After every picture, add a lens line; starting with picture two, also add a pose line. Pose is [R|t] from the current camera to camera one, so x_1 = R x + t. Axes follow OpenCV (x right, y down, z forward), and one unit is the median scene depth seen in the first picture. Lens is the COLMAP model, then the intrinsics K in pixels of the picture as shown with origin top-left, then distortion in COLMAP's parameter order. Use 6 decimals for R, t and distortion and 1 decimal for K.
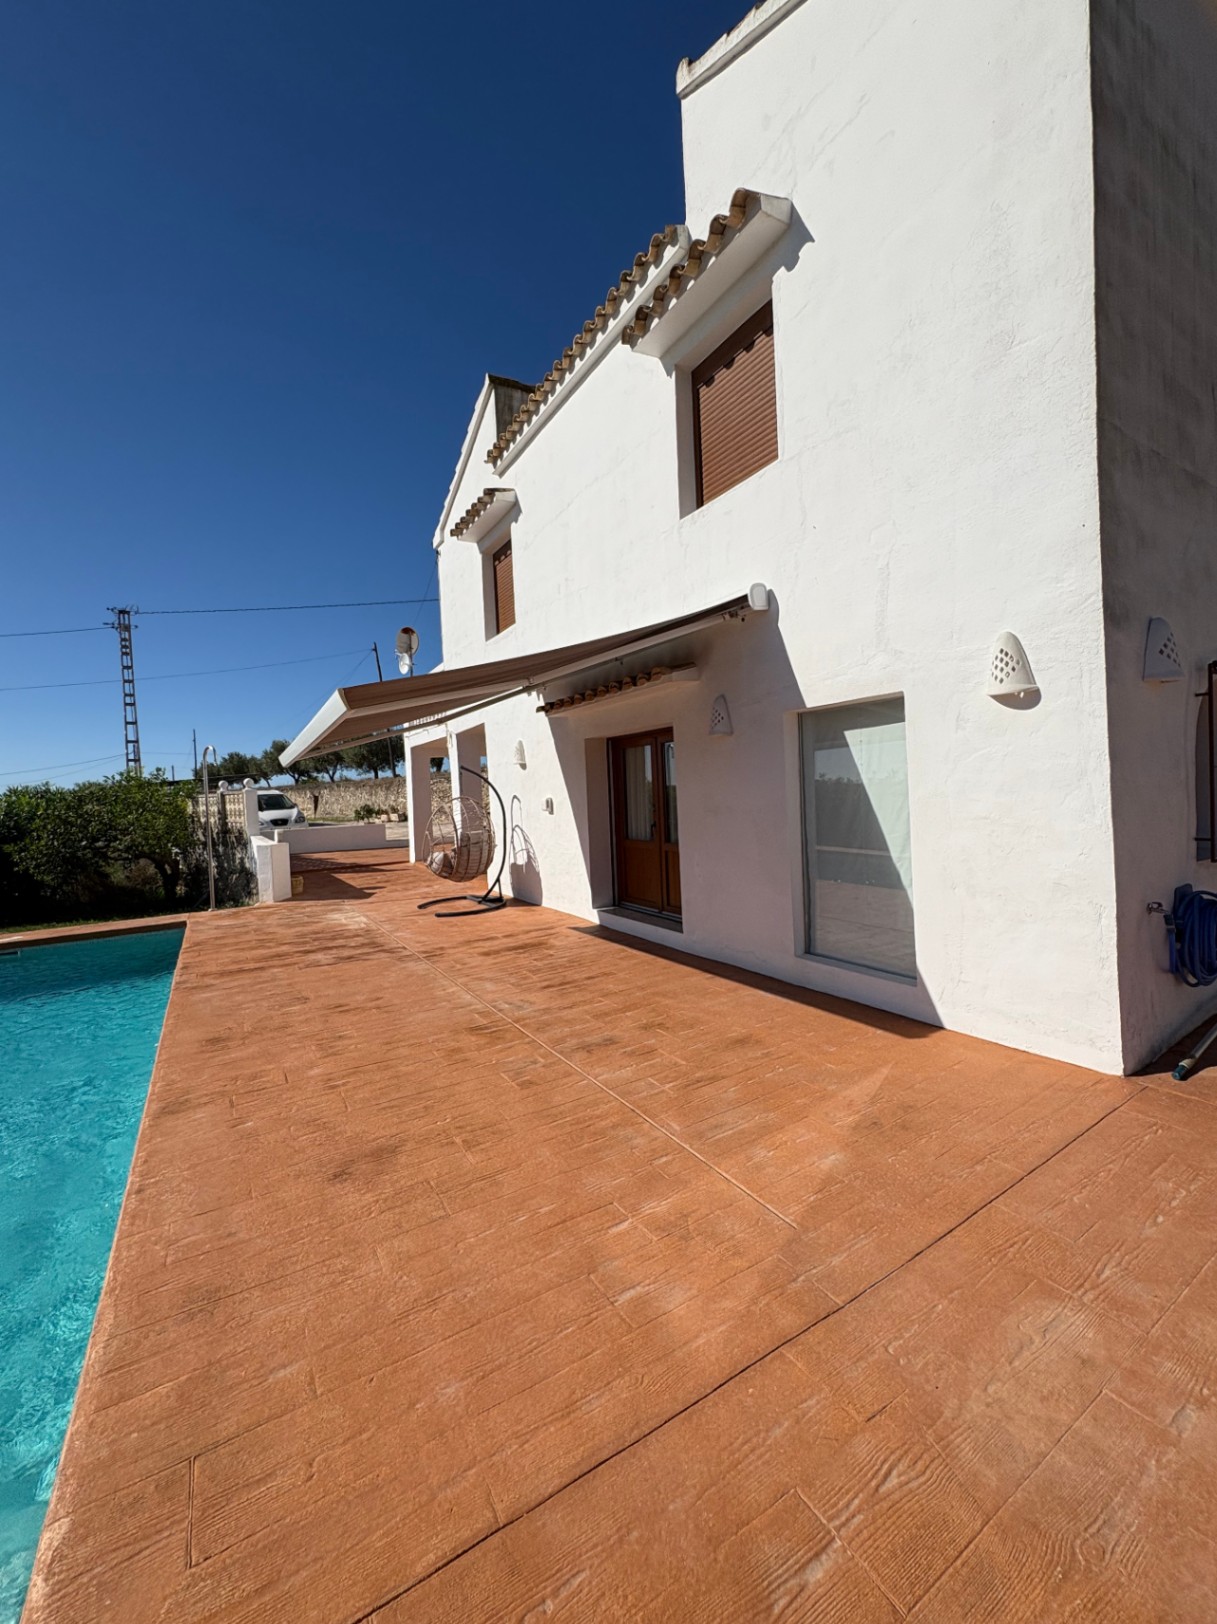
lens RADIAL K [[647.2, 0, 608.5], [0, 647.2, 812.0], [0, 0, 1]] dist [0.000856, -0.000145]
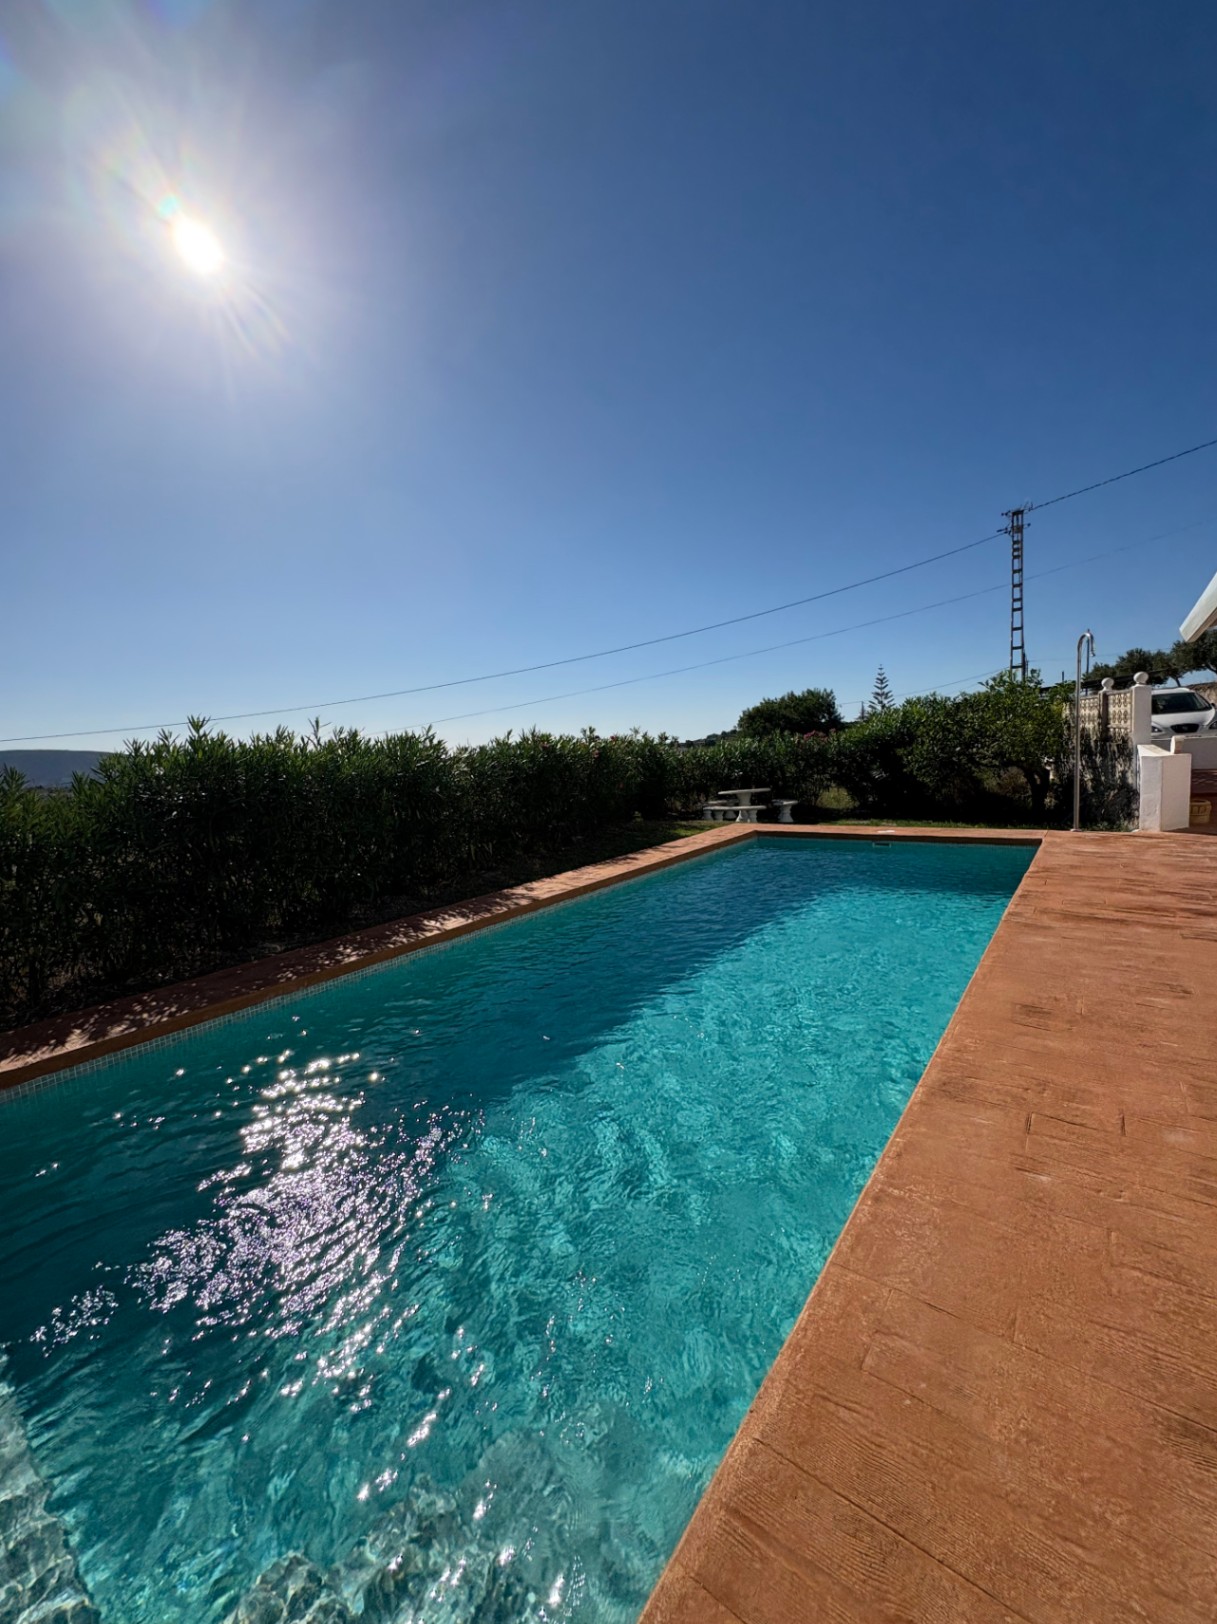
lens RADIAL K [[647.2, 0, 608.5], [0, 647.2, 812.0], [0, 0, 1]] dist [0.000856, -0.000145]
pose [[0.363209, 0.112882, -0.924844, -0.055162], [0.017314, 0.991644, 0.127835, 0.008441], [0.931547, -0.062443, 0.358220, 0.137577]]
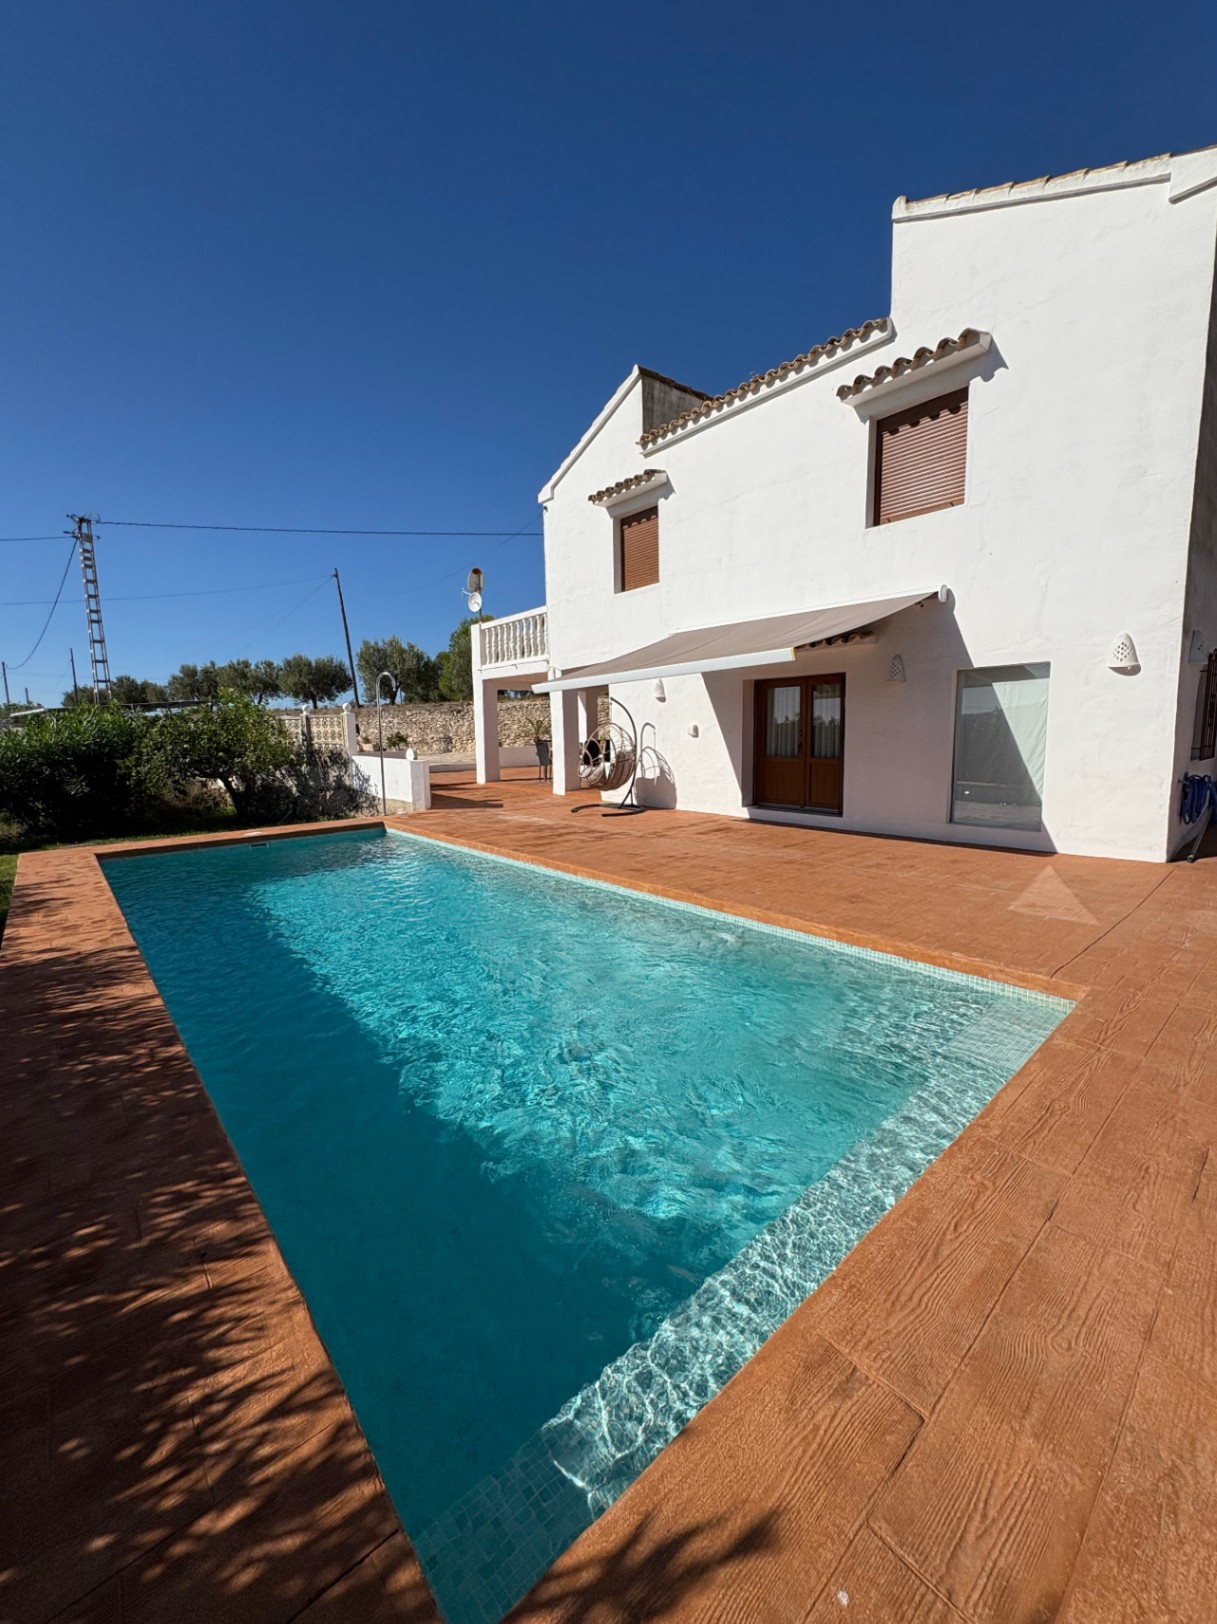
lens RADIAL K [[647.2, 0, 608.5], [0, 647.2, 812.0], [0, 0, 1]] dist [0.000856, -0.000145]
pose [[0.985144, 0.002552, 0.171713, -0.462308], [-0.018257, 0.995780, 0.089943, 0.037140], [-0.170758, -0.091742, 0.981033, -0.245797]]
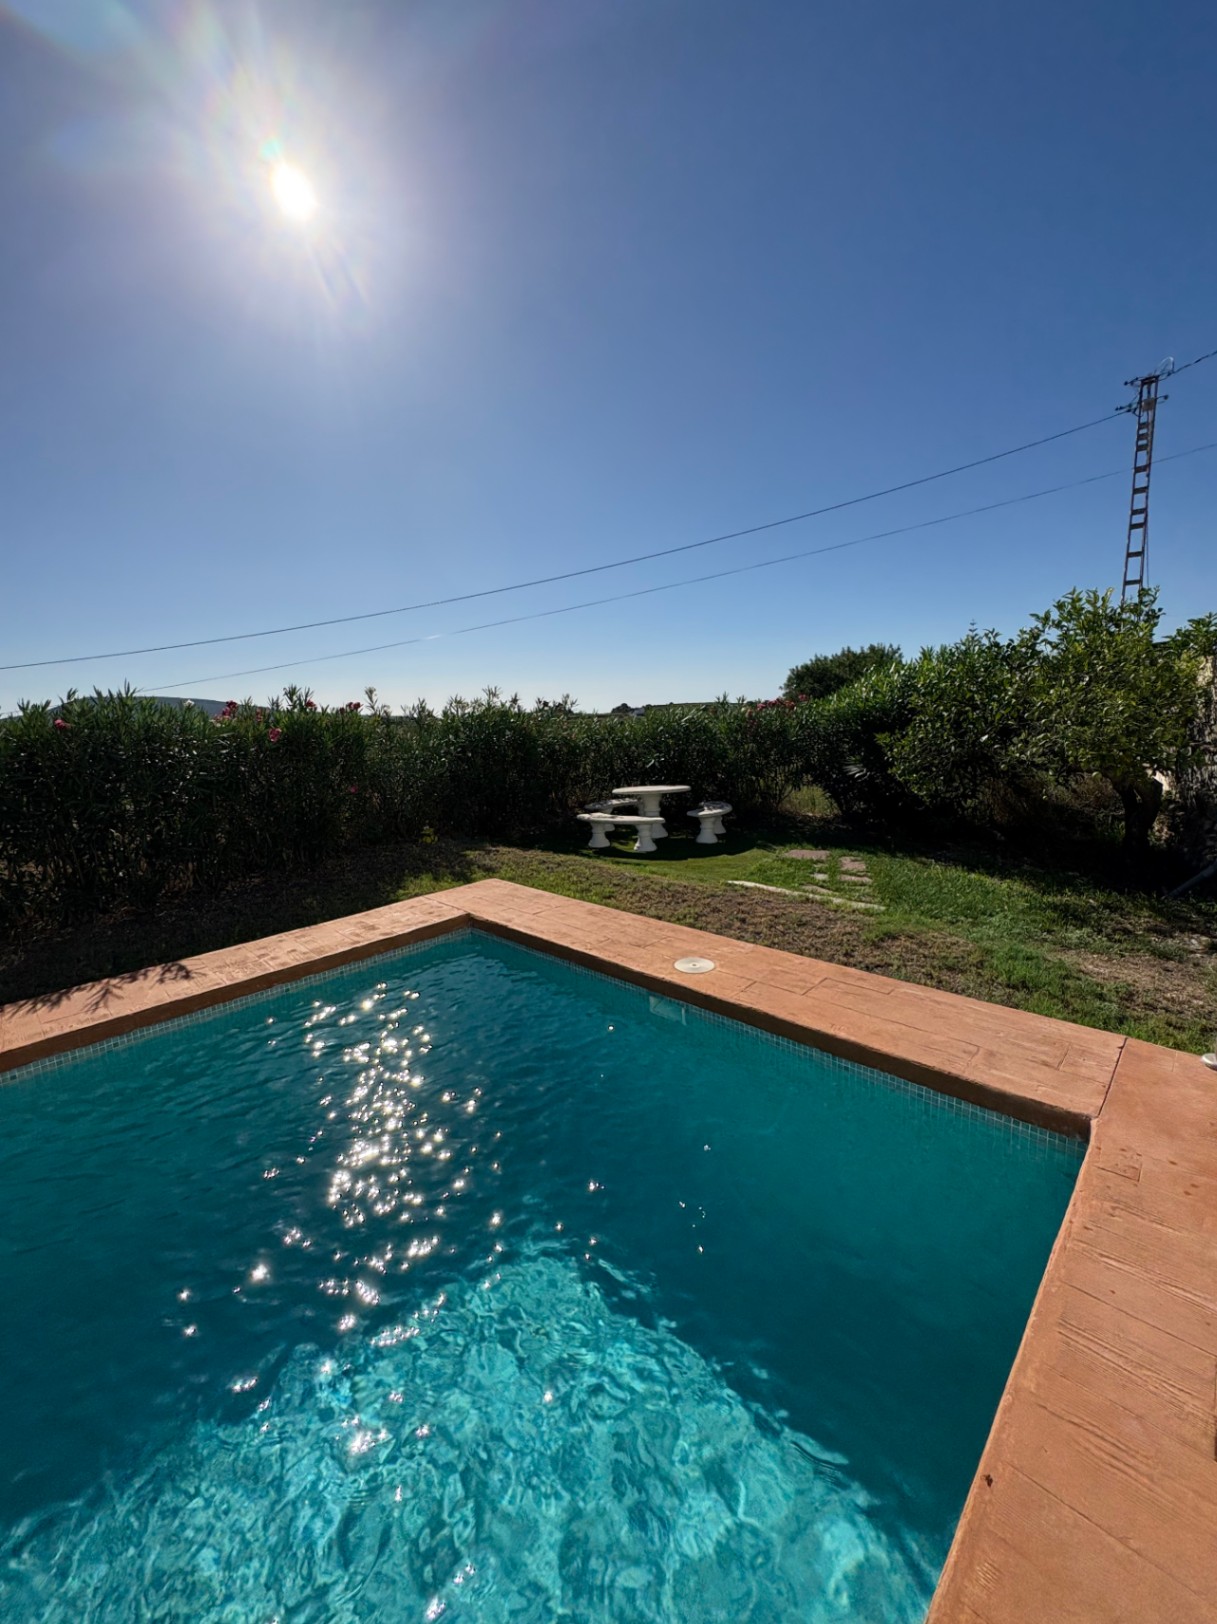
lens RADIAL K [[647.2, 0, 608.5], [0, 647.2, 812.0], [0, 0, 1]] dist [0.000856, -0.000145]
pose [[0.252264, 0.184101, -0.949984, -0.491367], [0.000072, 0.981731, 0.190272, 0.004820], [0.967658, -0.048067, 0.247642, 0.776314]]
